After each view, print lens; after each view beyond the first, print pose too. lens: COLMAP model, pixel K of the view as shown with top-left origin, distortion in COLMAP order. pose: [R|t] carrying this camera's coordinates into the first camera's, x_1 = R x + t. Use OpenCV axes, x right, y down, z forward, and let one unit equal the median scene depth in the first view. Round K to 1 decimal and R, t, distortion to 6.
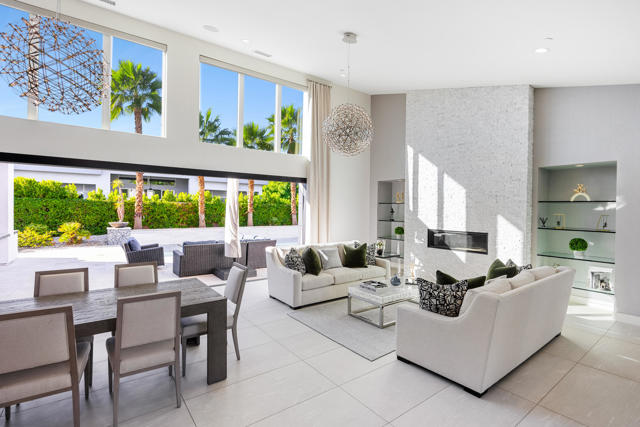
lens RADIAL K [[301.5, 0, 321.0], [0, 301.5, 209.1], [0, 0, 1]] dist [-0.002695, -0.000394]
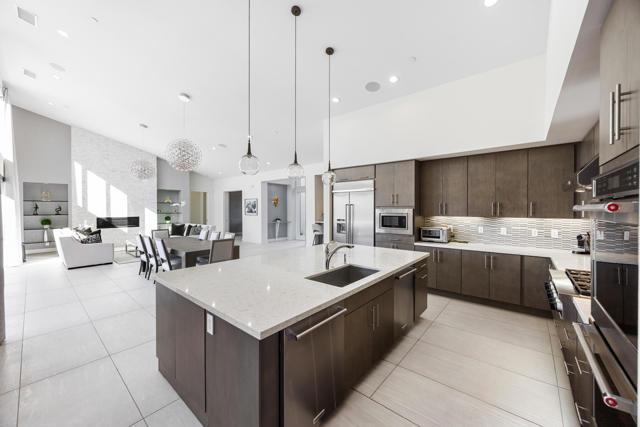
lens RADIAL K [[246.5, 0, 322.7], [0, 246.5, 211.6], [0, 0, 1]] dist [-0.000709, -0.000080]
pose [[-0.229053, -0.024088, 0.973116, -1.212807], [-0.003471, 0.999708, 0.023929, -0.002623], [-0.973408, 0.002103, -0.229070, 0.095508]]
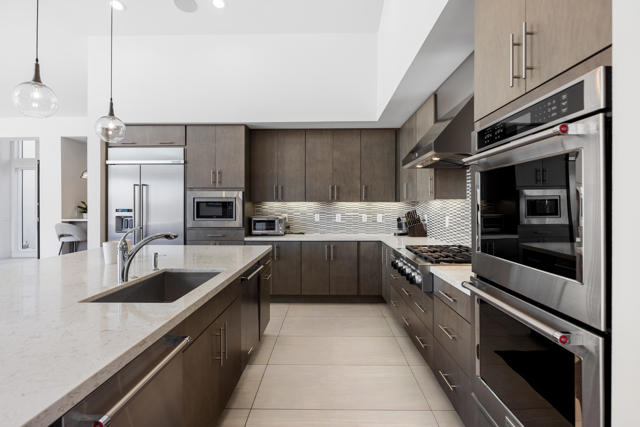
lens RADIAL K [[321.8, 0, 321.6], [0, 321.8, 208.3], [0, 0, 1]] dist [-0.003636, -0.000630]
pose [[-0.787172, -0.013113, 0.616595, -1.139509], [-0.009520, 0.999913, 0.009111, 0.029942], [-0.616661, 0.001301, -0.787228, 0.110241]]
